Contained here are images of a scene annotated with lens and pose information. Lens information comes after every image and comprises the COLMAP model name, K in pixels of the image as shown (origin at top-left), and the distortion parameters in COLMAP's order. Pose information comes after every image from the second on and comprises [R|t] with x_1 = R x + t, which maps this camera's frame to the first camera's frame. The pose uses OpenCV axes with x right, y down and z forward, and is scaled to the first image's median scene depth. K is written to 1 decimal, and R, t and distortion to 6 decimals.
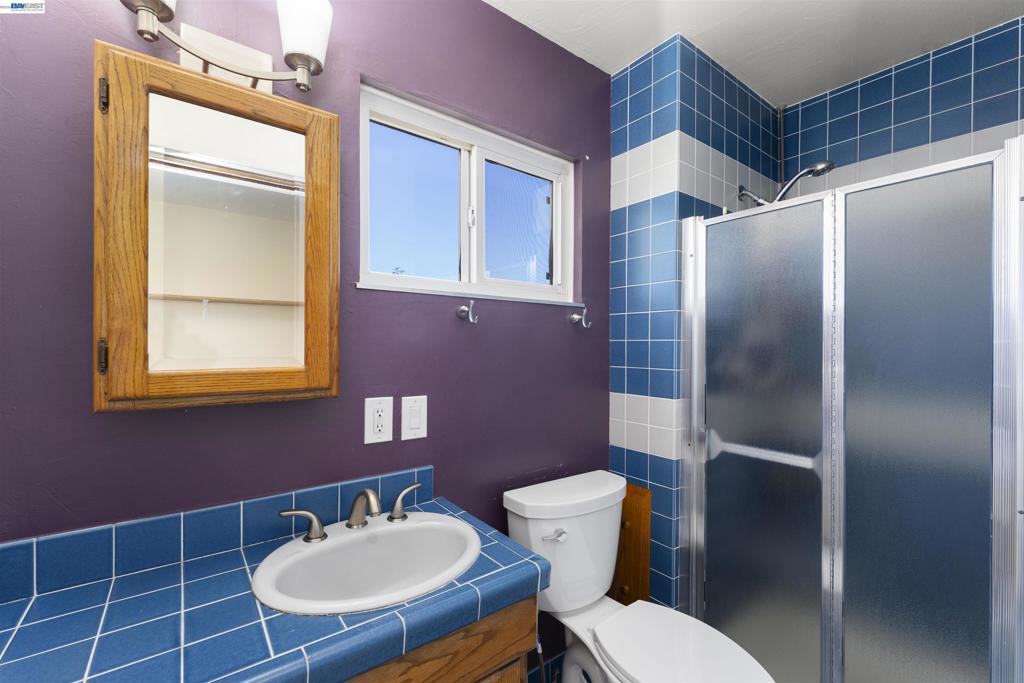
lens RADIAL K [[425.5, 0, 503.7], [0, 425.5, 346.6], [0, 0, 1]] dist [0.000651, -0.000321]
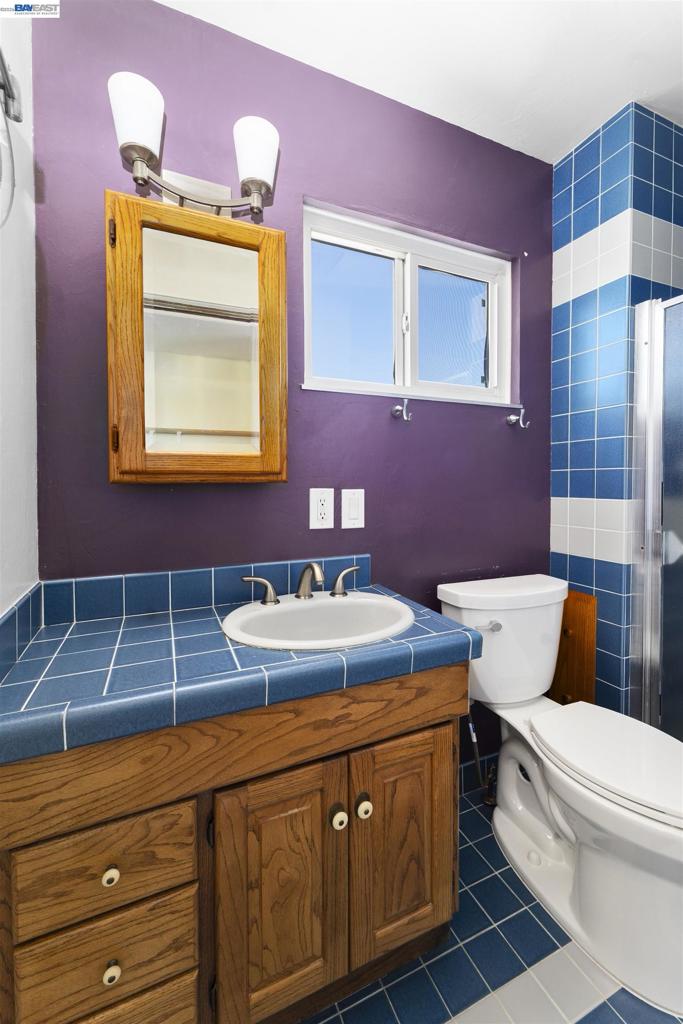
lens RADIAL K [[414.7, 0, 342.8], [0, 414.7, 489.1], [0, 0, 1]] dist [0.001876, -0.000458]
pose [[0.972866, -0.003054, -0.231347, 0.009940], [0.007463, 0.999807, 0.018186, 0.093154], [0.231247, -0.019419, 0.972701, -0.037586]]
